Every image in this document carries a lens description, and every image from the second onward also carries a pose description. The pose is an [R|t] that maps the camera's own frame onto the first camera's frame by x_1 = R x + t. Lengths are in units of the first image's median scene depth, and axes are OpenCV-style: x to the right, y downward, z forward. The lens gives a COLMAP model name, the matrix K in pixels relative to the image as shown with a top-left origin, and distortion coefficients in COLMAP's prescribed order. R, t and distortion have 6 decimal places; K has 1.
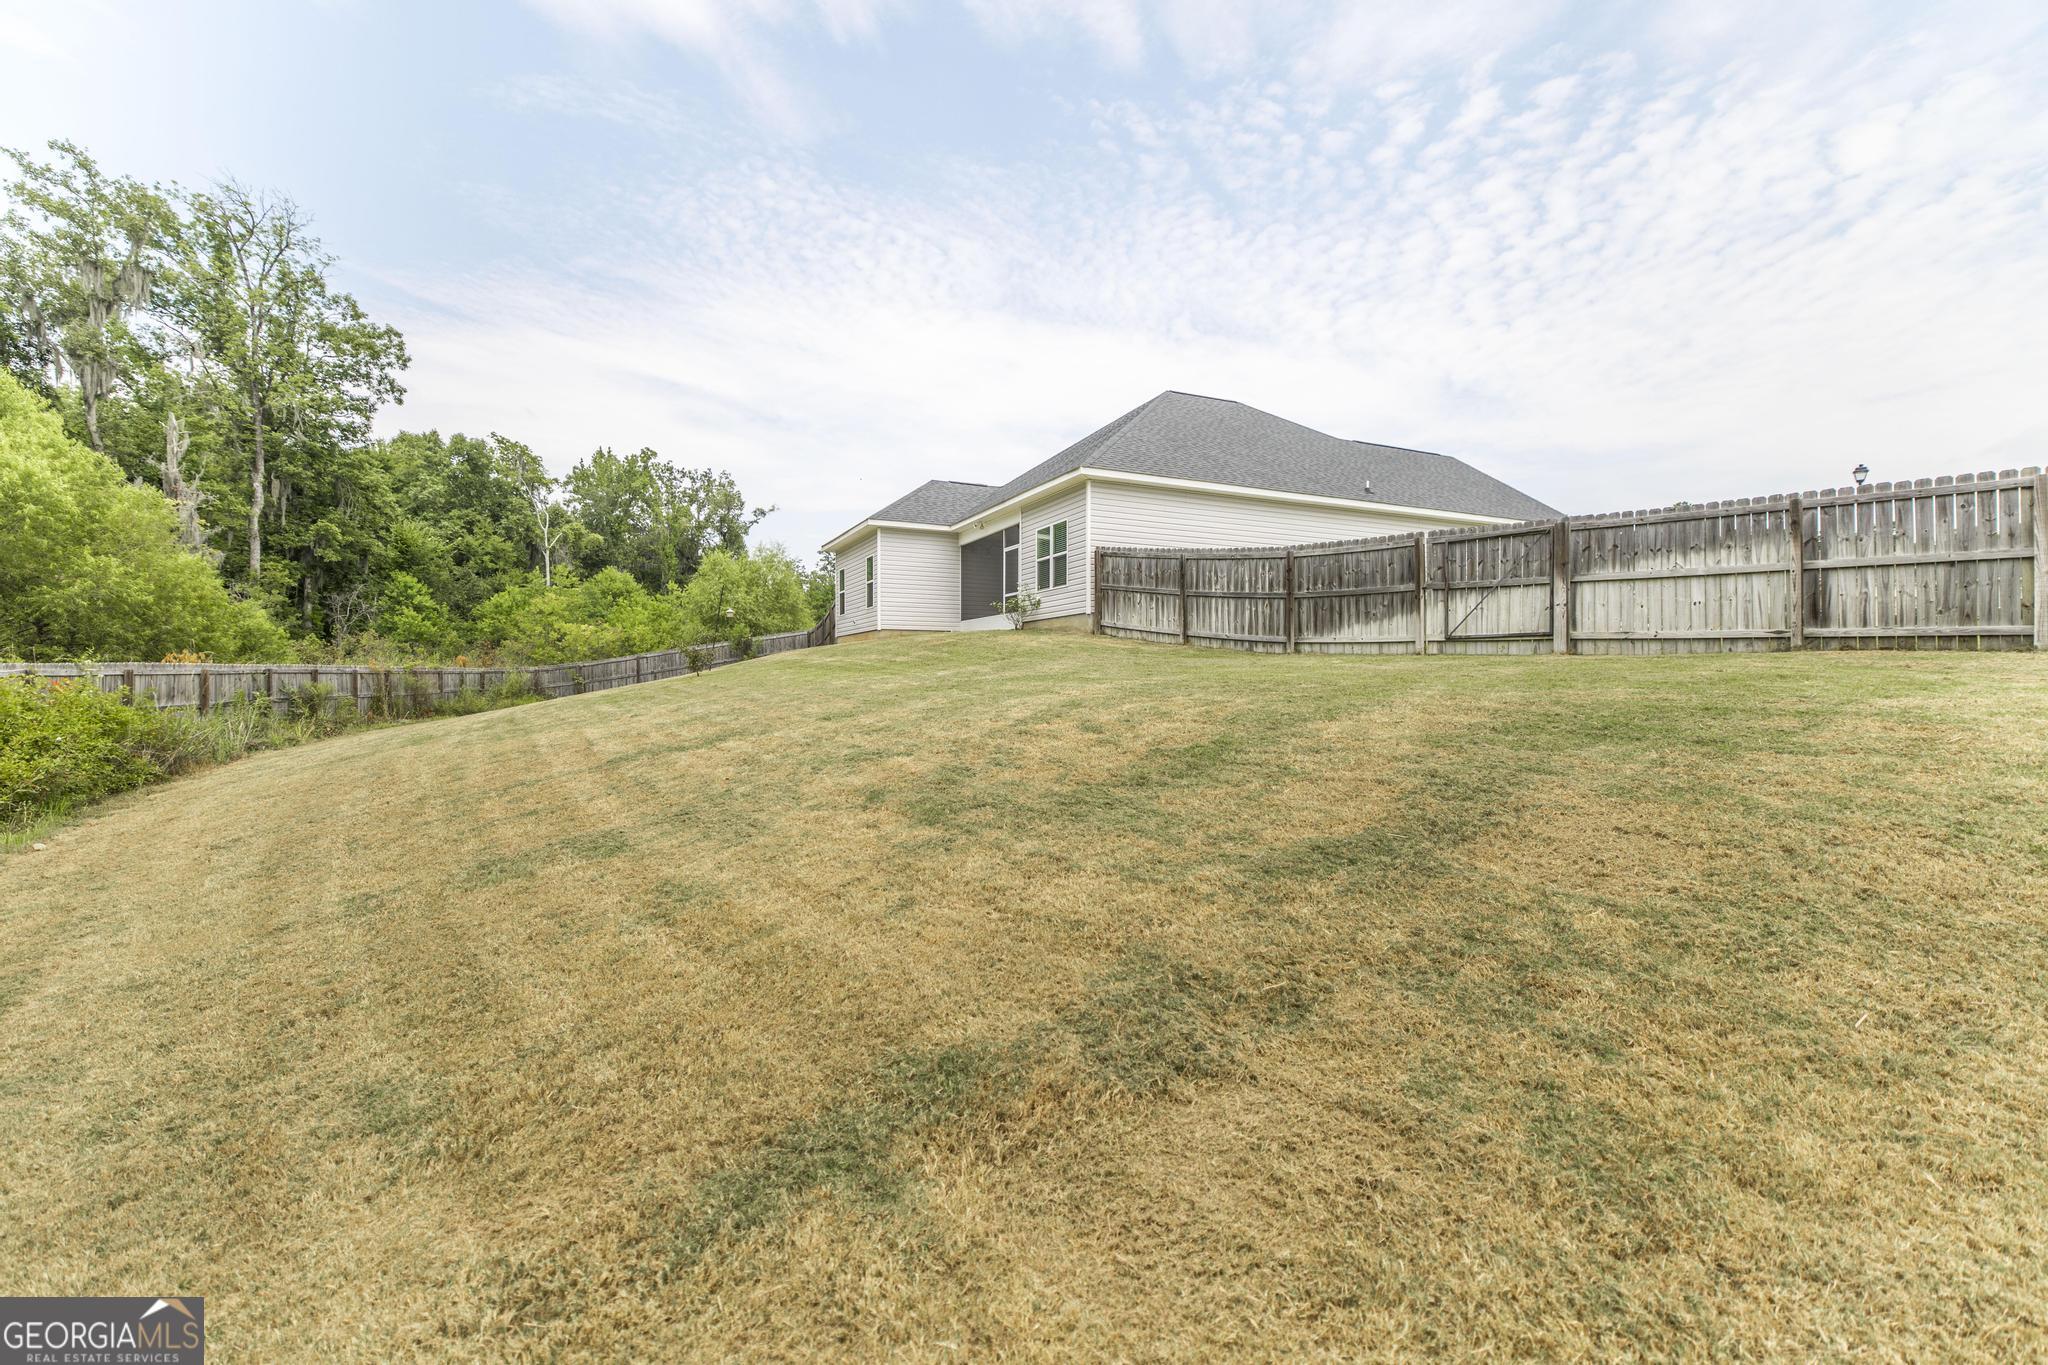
lens RADIAL K [[905.4, 0, 1024.0], [0, 905.4, 682.5], [0, 0, 1]] dist [0.018418, 0.000199]
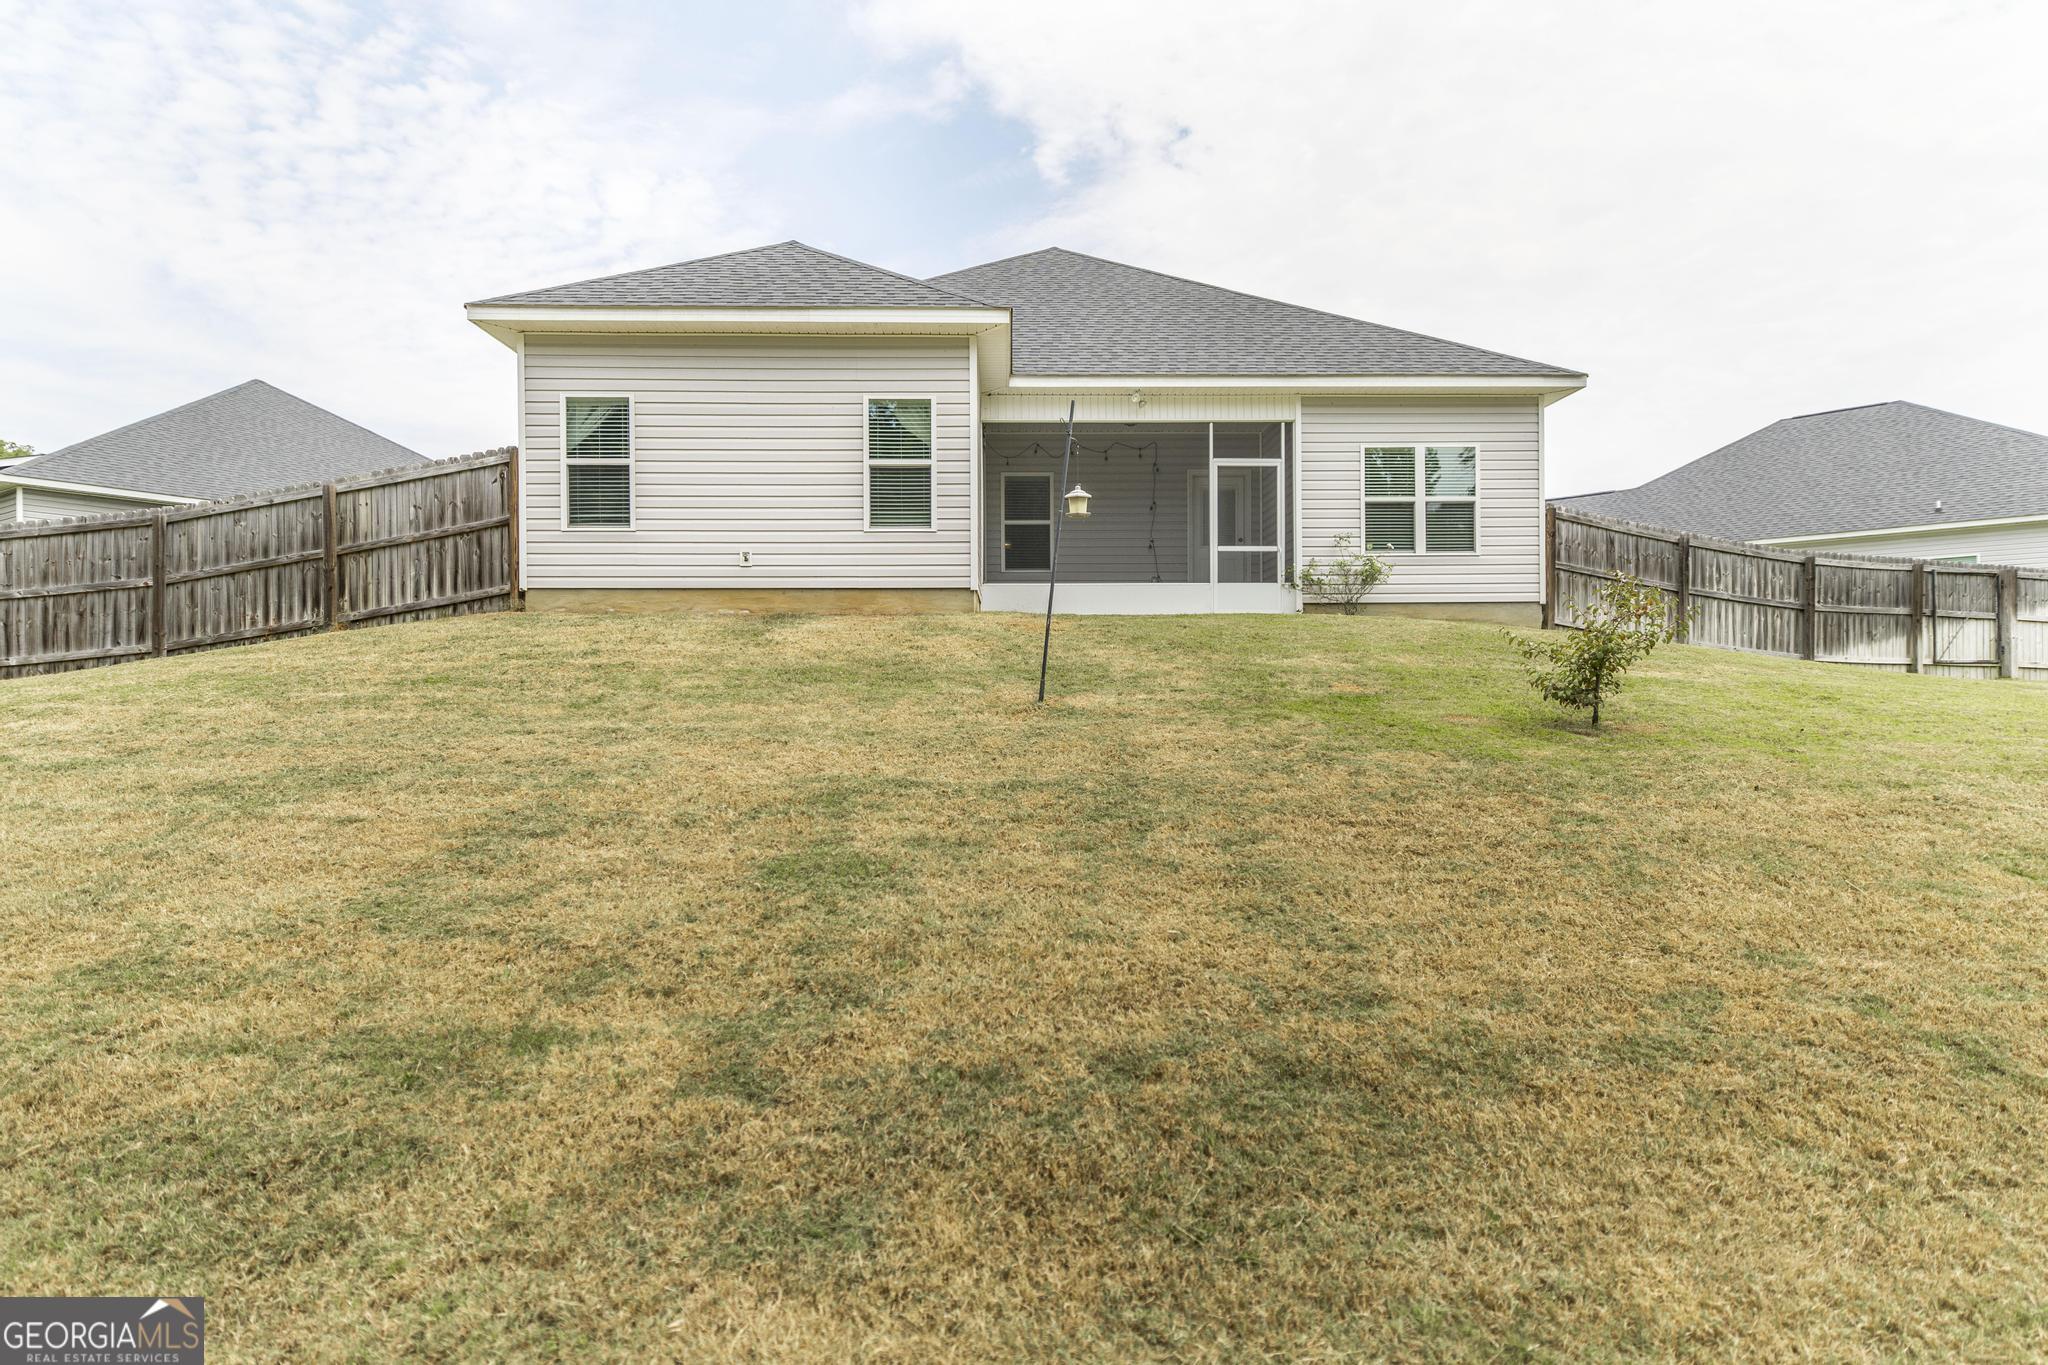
lens RADIAL K [[1048.3, 0, 1024.0], [0, 1048.3, 682.5], [0, 0, 1]] dist [0.003705, 0.000698]
pose [[0.392017, -0.004111, 0.919949, -0.488566], [0.005978, 0.999980, 0.001921, -0.015392], [-0.919938, 0.004746, 0.392034, 0.674576]]
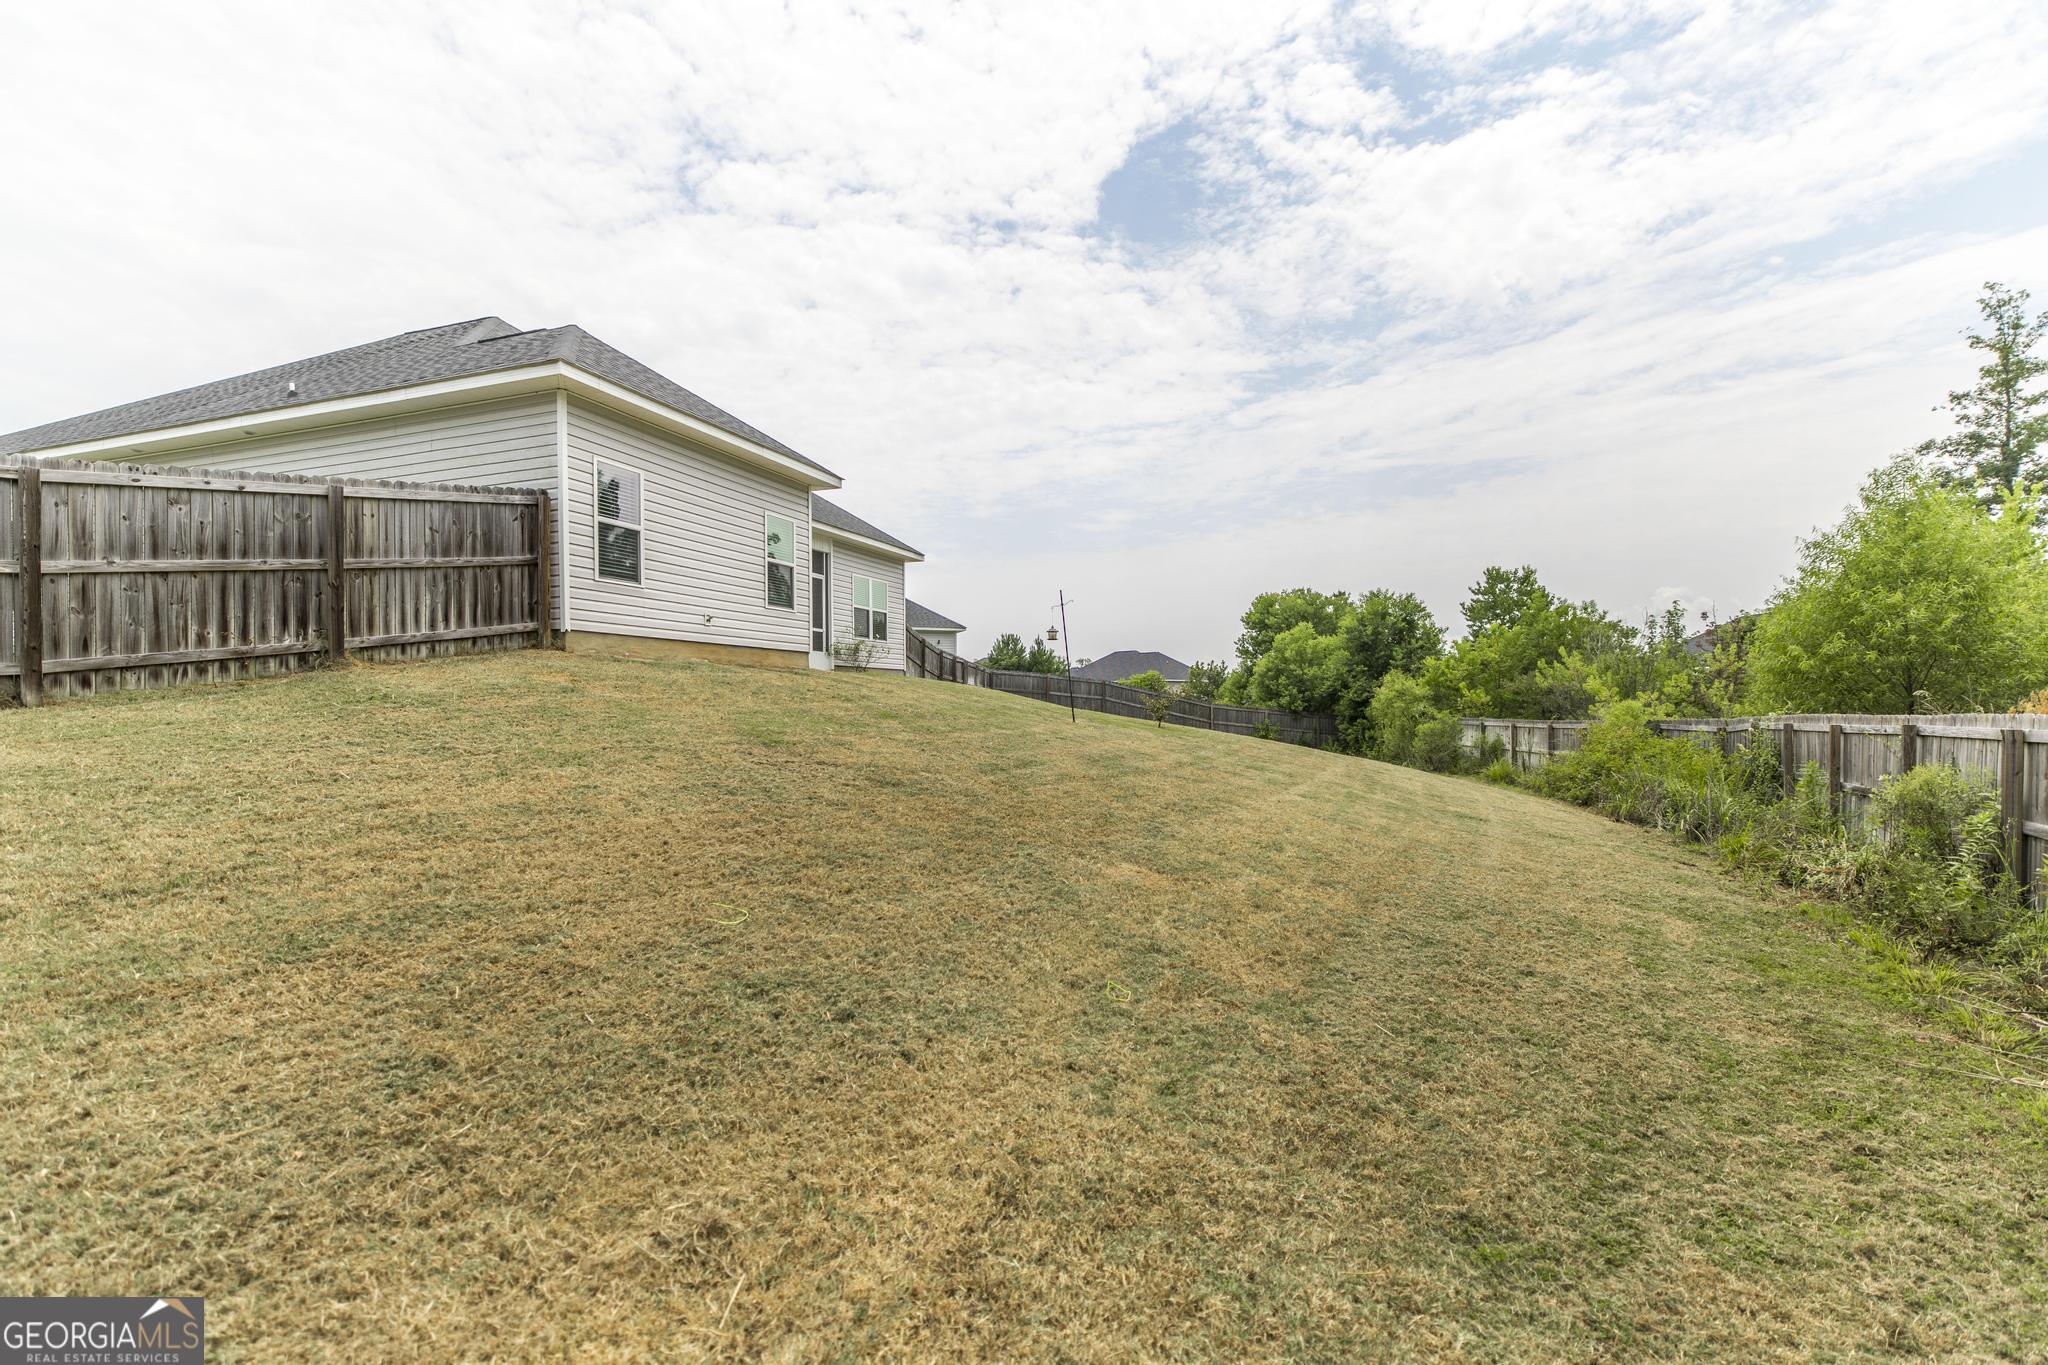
lens RADIAL K [[905.4, 0, 1024.0], [0, 905.4, 682.5], [0, 0, 1]] dist [0.018418, 0.000199]
pose [[-0.688162, 0.008734, 0.725505, -0.583653], [-0.009591, 0.999731, -0.021133, -0.024162], [-0.725494, -0.021501, -0.687893, 1.101965]]
